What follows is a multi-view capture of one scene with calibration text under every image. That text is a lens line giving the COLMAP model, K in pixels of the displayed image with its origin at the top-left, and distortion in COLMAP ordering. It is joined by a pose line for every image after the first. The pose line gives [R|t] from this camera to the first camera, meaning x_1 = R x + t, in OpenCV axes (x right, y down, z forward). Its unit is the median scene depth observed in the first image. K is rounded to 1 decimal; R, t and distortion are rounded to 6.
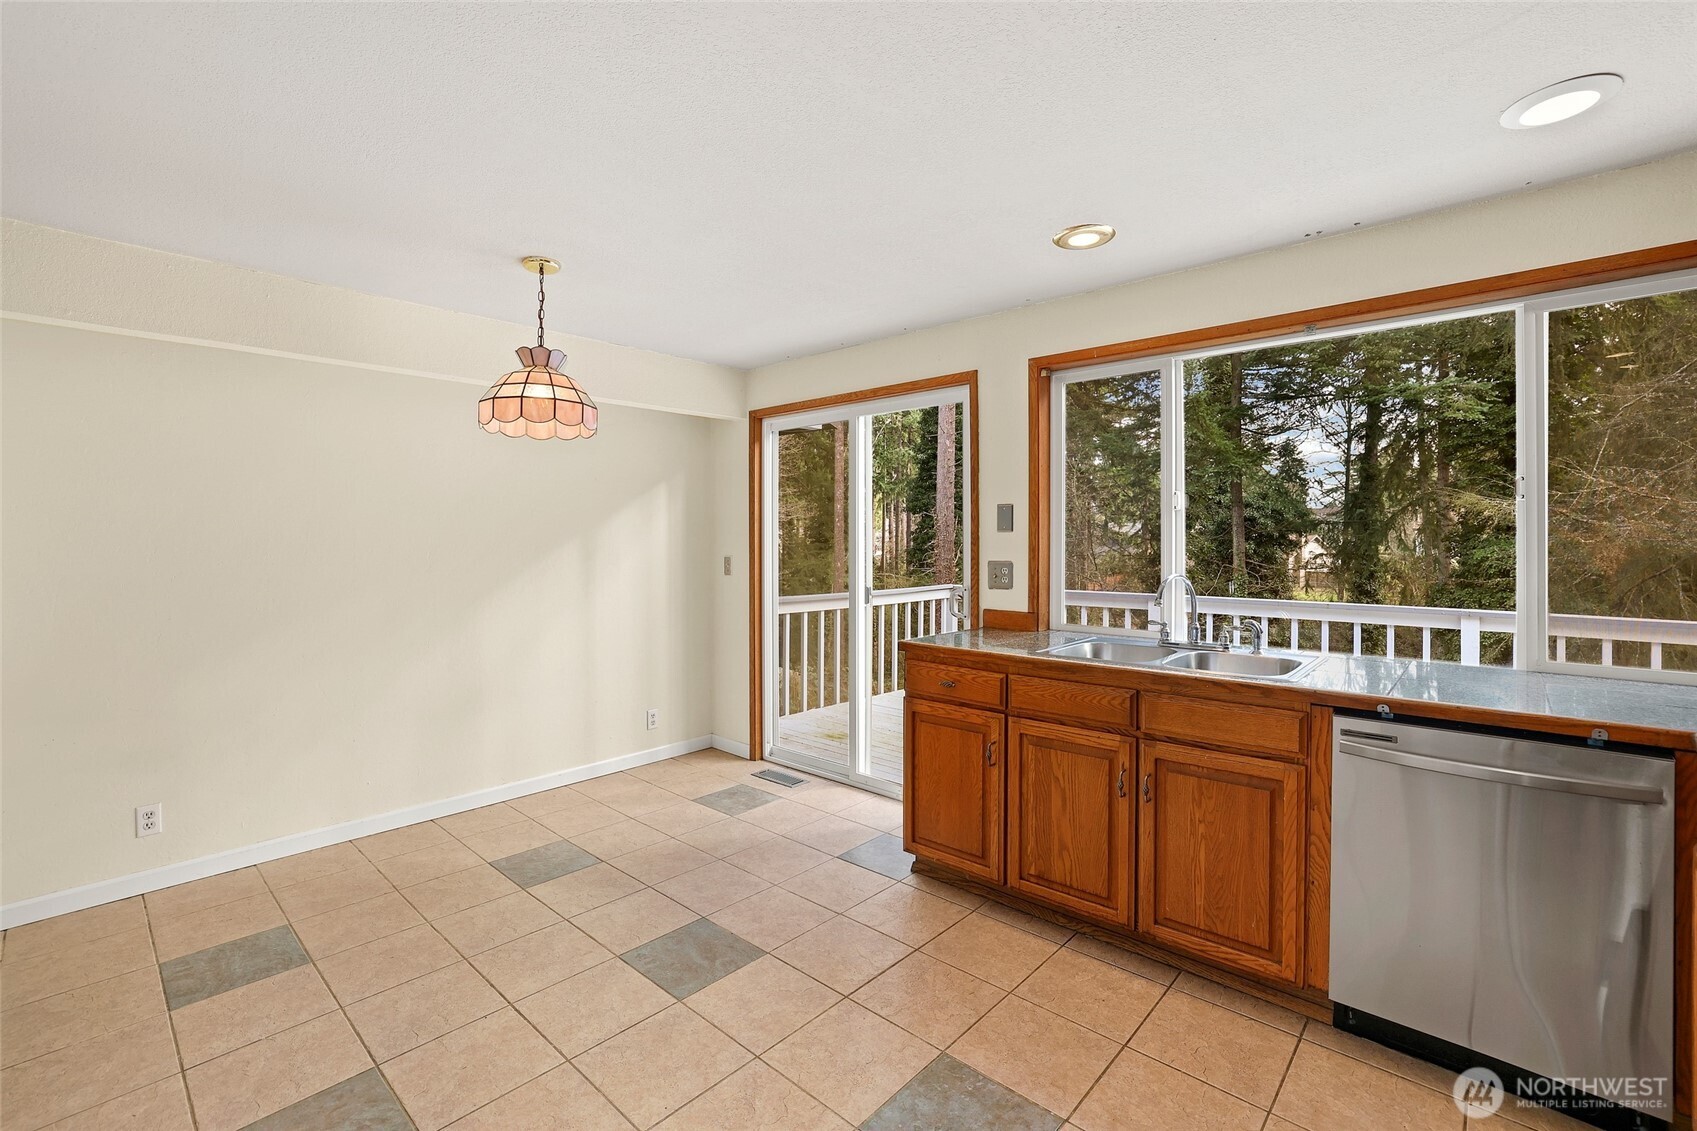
lens RADIAL K [[738.4, 0, 848.2], [0, 738.4, 544.7], [0, 0, 1]] dist [-0.047453, 0.017640]
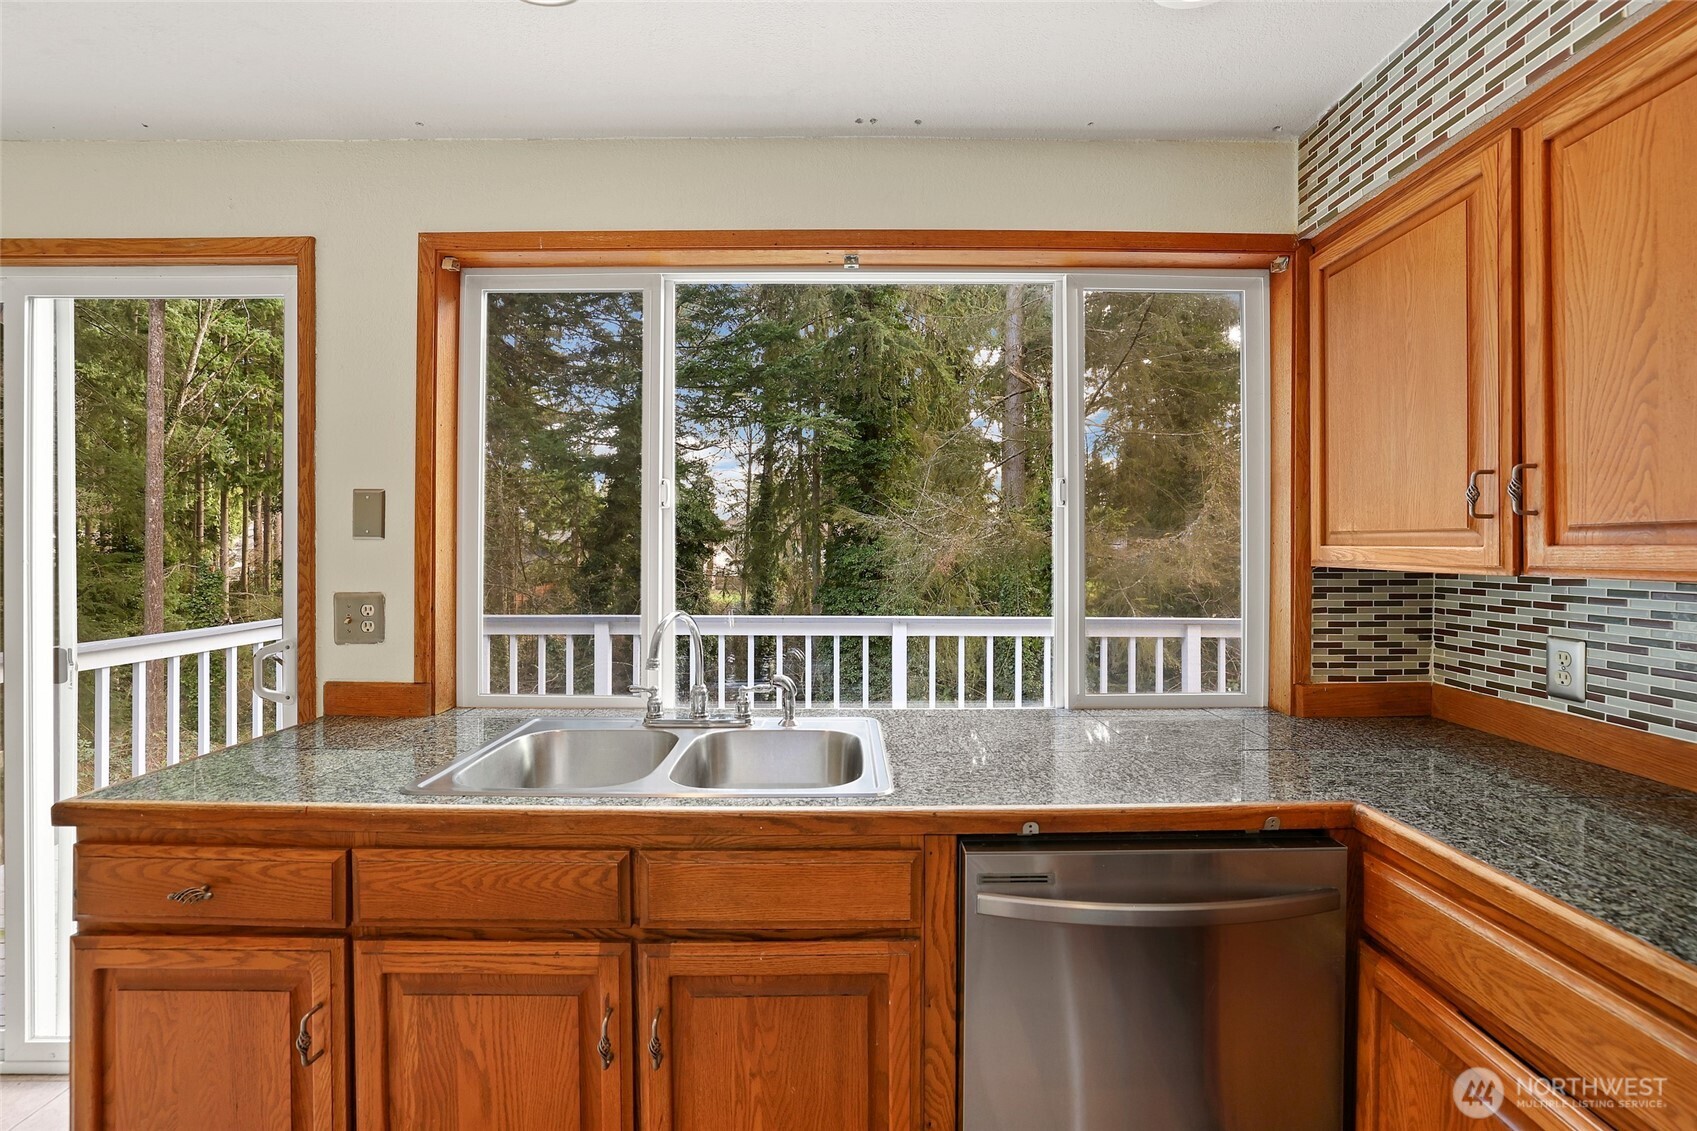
lens RADIAL K [[738.4, 0, 848.2], [0, 738.4, 544.7], [0, 0, 1]] dist [-0.047453, 0.017640]
pose [[0.736942, 0.002843, 0.675950, 0.111170], [0.004293, 0.999951, -0.008886, -0.007319], [-0.675943, 0.009451, 0.736894, 0.359732]]
